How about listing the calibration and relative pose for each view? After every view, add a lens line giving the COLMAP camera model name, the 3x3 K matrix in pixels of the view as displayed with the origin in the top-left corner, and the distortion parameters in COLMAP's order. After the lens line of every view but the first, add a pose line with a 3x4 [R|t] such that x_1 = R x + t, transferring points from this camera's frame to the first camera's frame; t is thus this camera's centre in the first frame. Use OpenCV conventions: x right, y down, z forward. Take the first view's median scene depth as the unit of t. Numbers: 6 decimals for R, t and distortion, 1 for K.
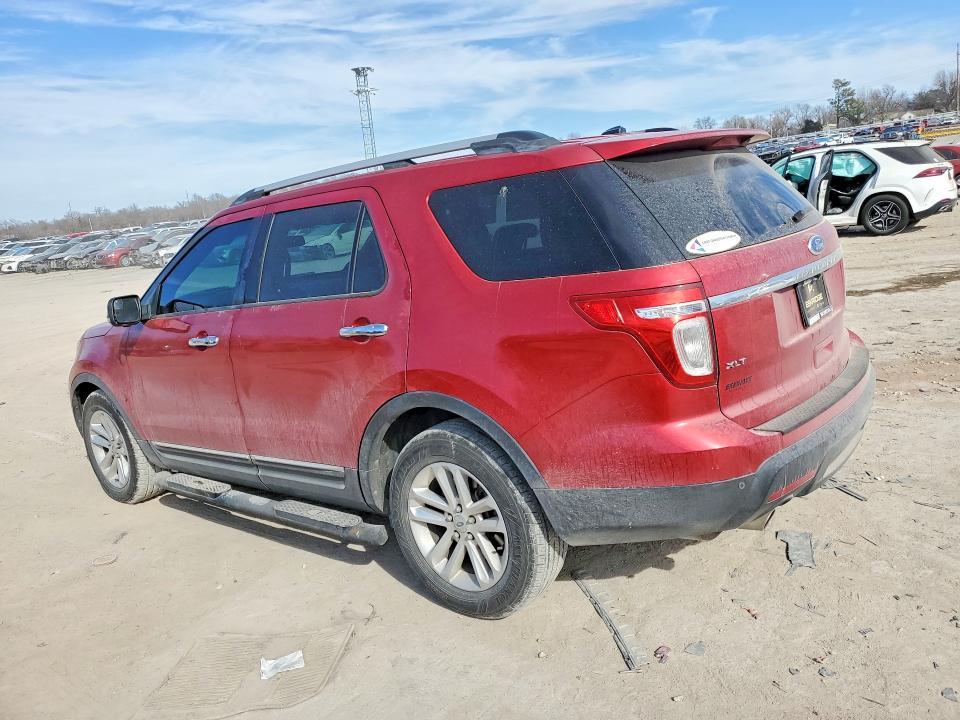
lens RADIAL K [[759.7, 0, 480.0], [0, 759.7, 360.0], [0, 0, 1]] dist [0.008347, -0.002683]
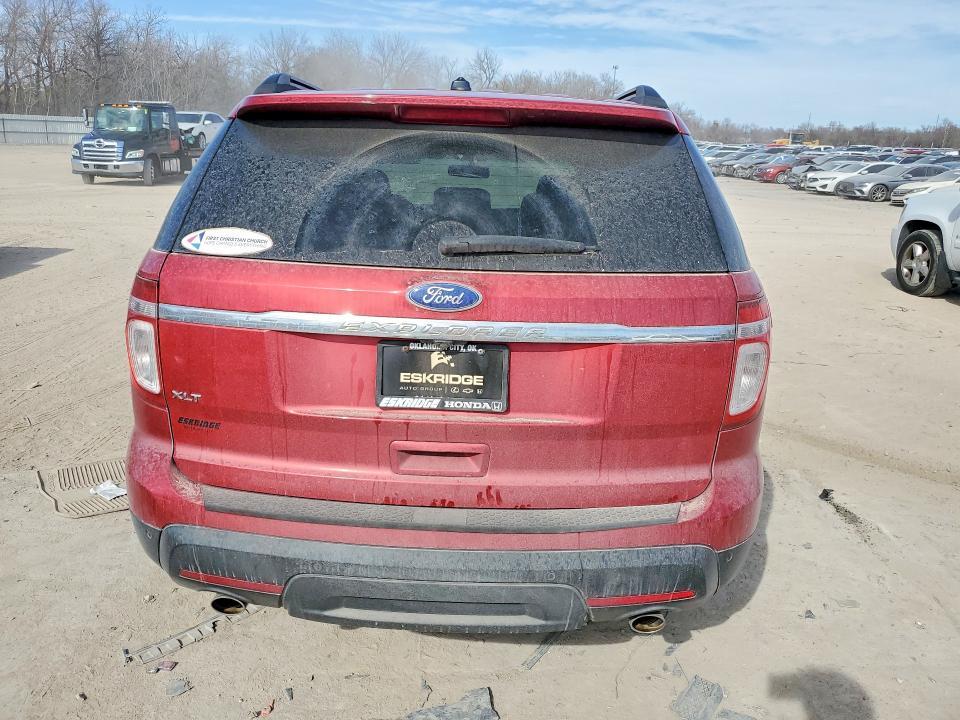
lens RADIAL K [[759.7, 0, 480.0], [0, 759.7, 360.0], [0, 0, 1]] dist [0.008347, -0.002683]
pose [[0.611265, 0.344987, -0.712277, 0.085034], [-0.269060, 0.936972, 0.222914, -0.022867], [0.744286, 0.055386, 0.665560, 0.055681]]
